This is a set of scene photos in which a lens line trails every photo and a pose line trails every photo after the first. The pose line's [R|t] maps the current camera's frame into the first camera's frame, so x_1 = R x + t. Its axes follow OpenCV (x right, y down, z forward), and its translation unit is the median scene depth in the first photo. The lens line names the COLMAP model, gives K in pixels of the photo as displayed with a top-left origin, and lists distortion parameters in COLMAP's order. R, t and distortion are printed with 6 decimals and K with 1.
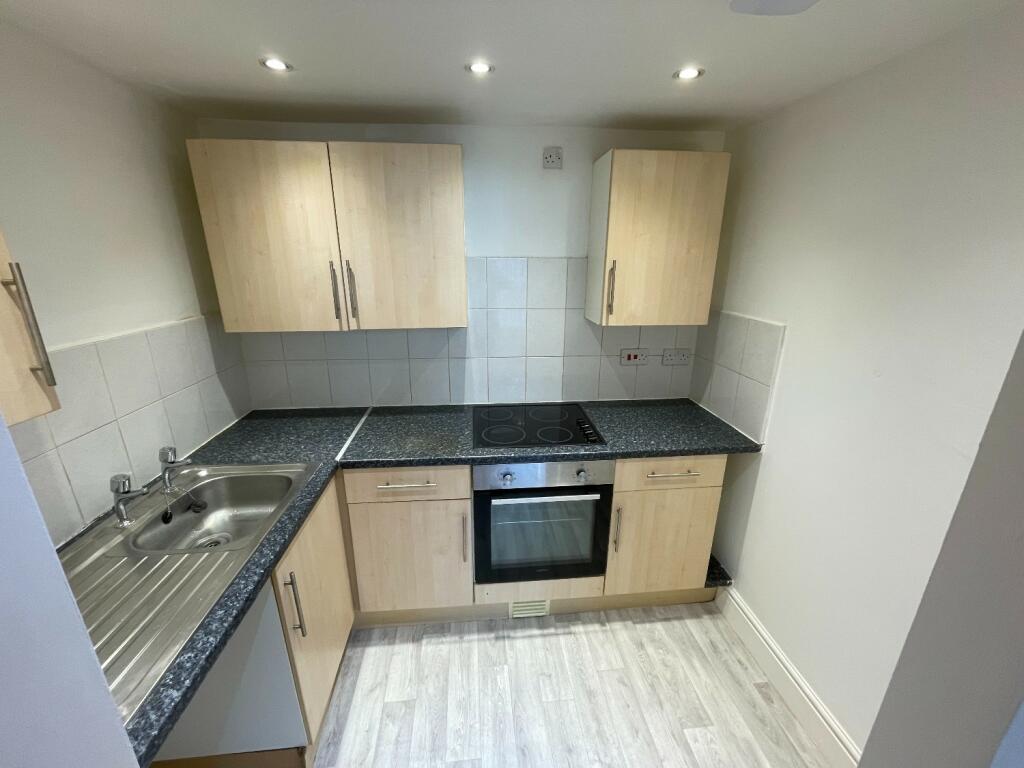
lens RADIAL K [[413.0, 0, 512.0], [0, 413.0, 384.0], [0, 0, 1]] dist [-0.003783, -0.000483]
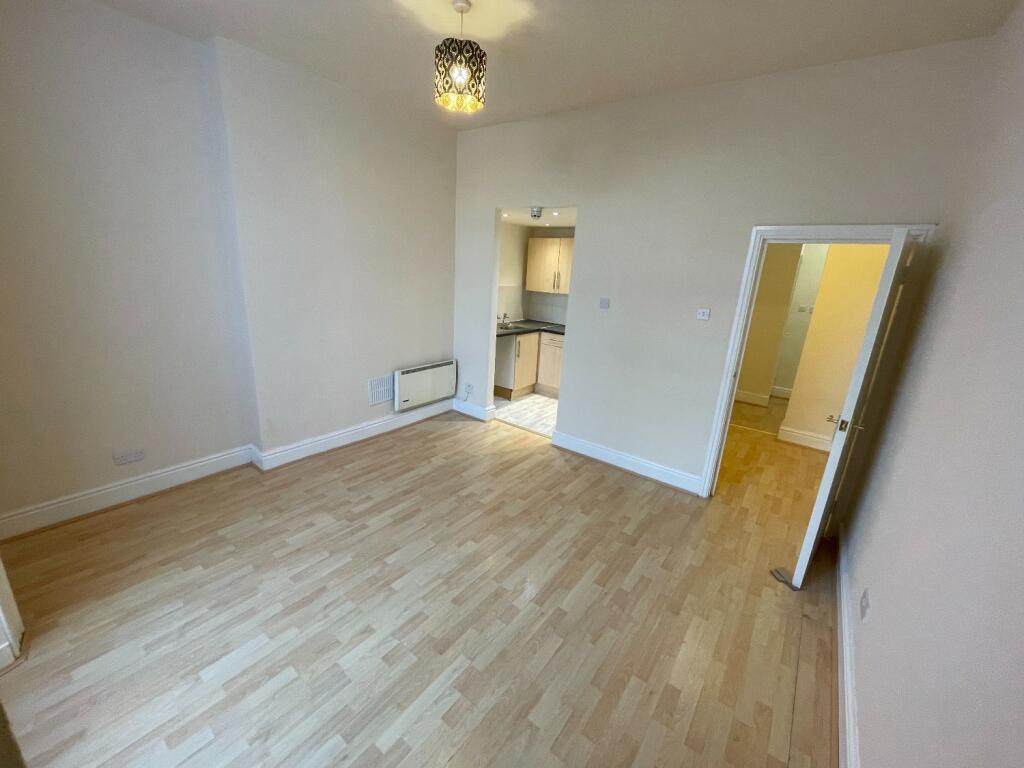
lens RADIAL K [[413.0, 0, 512.0], [0, 413.0, 384.0], [0, 0, 1]] dist [-0.003783, -0.000483]
pose [[0.742737, 0.227074, -0.629904, 1.505913], [-0.253143, 0.966146, 0.049799, 0.471121], [0.619887, 0.122468, 0.775075, -1.588602]]
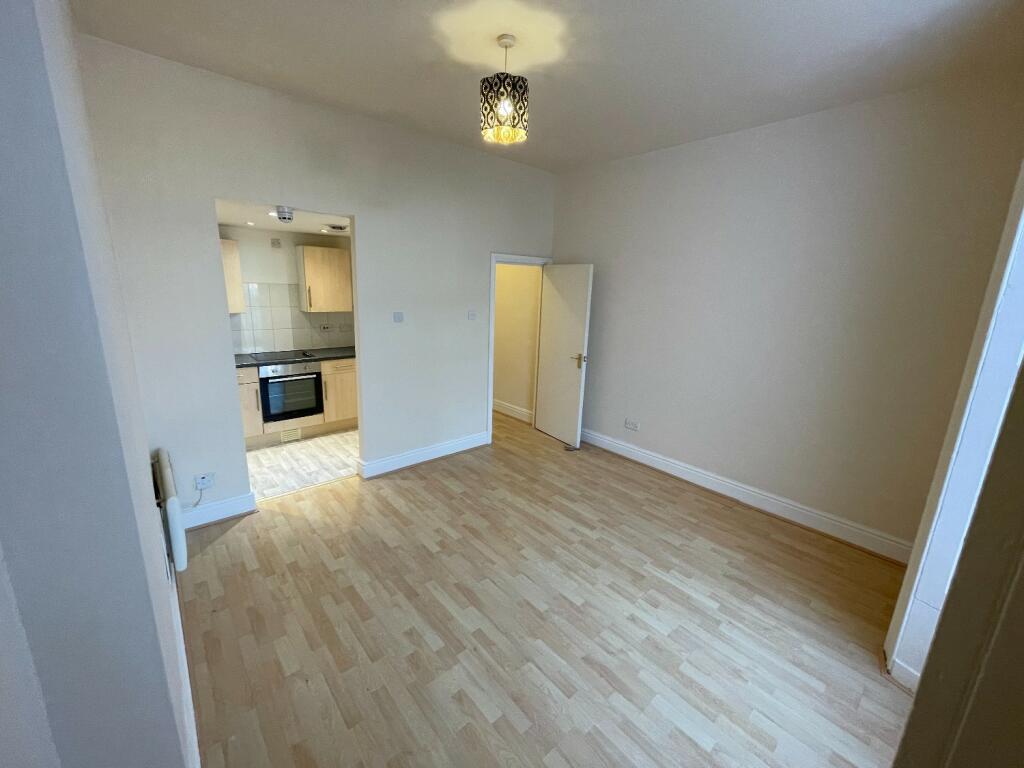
lens RADIAL K [[413.0, 0, 512.0], [0, 413.0, 384.0], [0, 0, 1]] dist [-0.003783, -0.000483]
pose [[0.798624, -0.110671, 0.591567, -0.335563], [0.144220, 0.989499, -0.009583, 0.512218], [-0.584294, 0.092969, 0.806199, -1.764663]]
